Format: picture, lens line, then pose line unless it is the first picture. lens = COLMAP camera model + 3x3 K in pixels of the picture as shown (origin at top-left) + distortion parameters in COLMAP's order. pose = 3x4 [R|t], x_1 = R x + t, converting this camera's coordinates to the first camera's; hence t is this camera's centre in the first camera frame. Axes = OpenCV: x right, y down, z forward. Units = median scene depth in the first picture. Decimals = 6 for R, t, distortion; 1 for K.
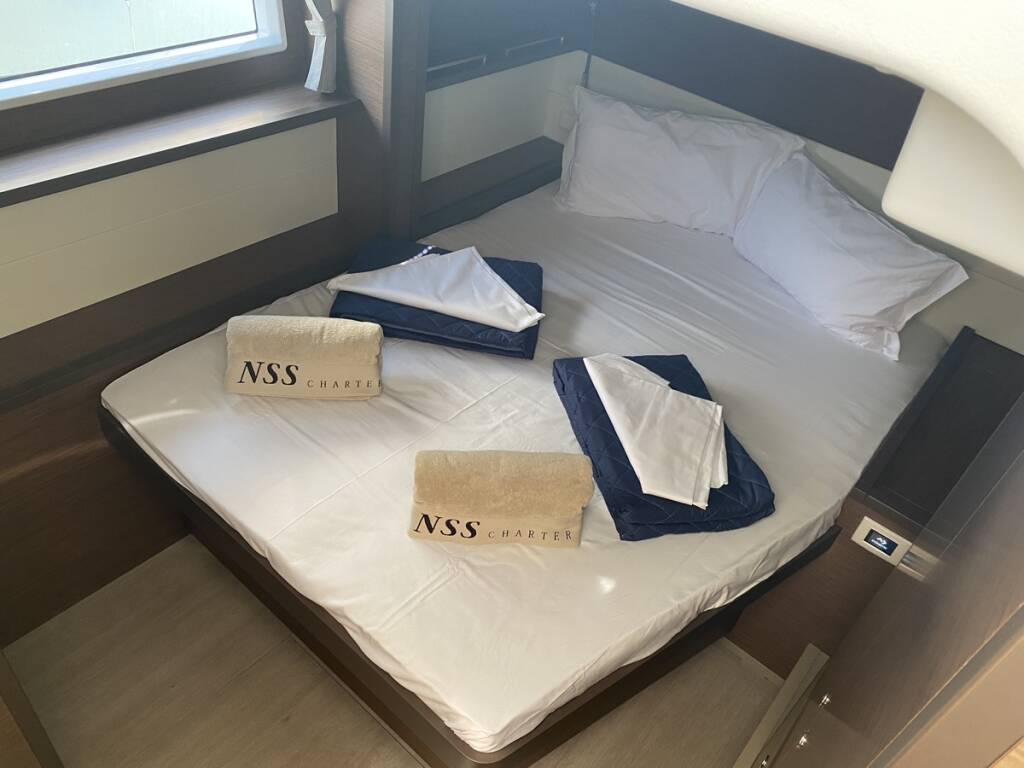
lens RADIAL K [[781.9, 0, 512.0], [0, 781.9, 384.0], [0, 0, 1]] dist [0.108482, -0.221630]
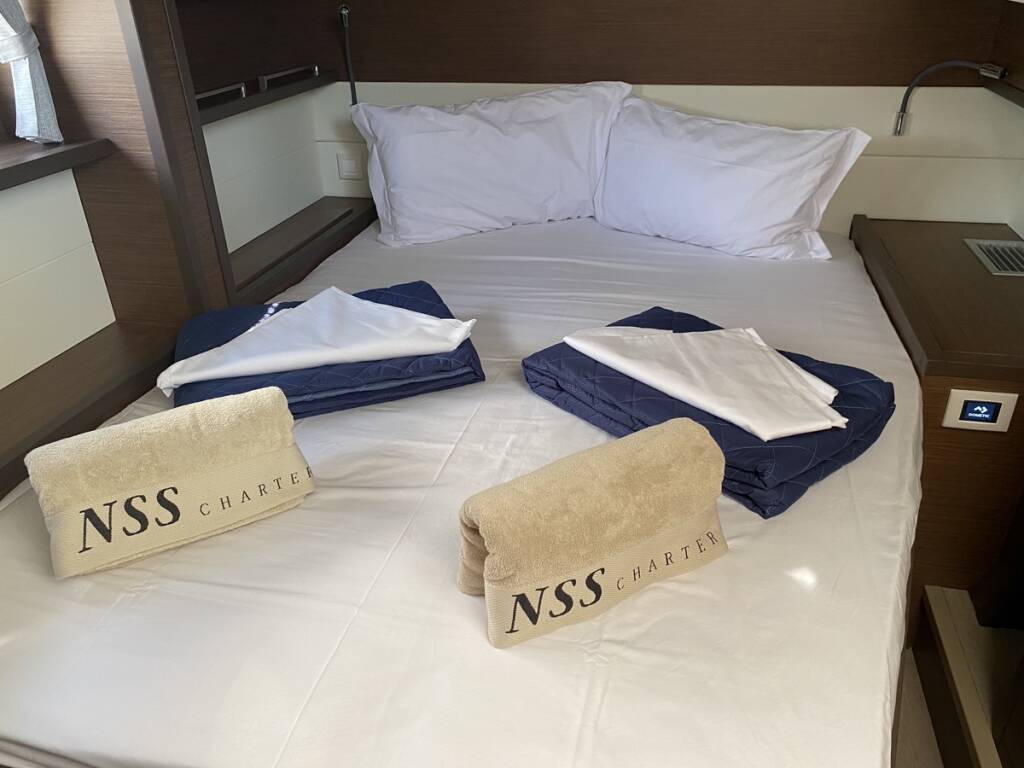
lens RADIAL K [[780.1, 0, 514.1], [0, 780.1, 395.7], [0, 0, 1]] dist [0.007431, 0.001328]
pose [[0.879311, -0.348100, 0.325019, -0.186192], [0.399574, 0.910579, -0.105770, 0.068165], [-0.259137, 0.222874, 0.939774, 0.316782]]
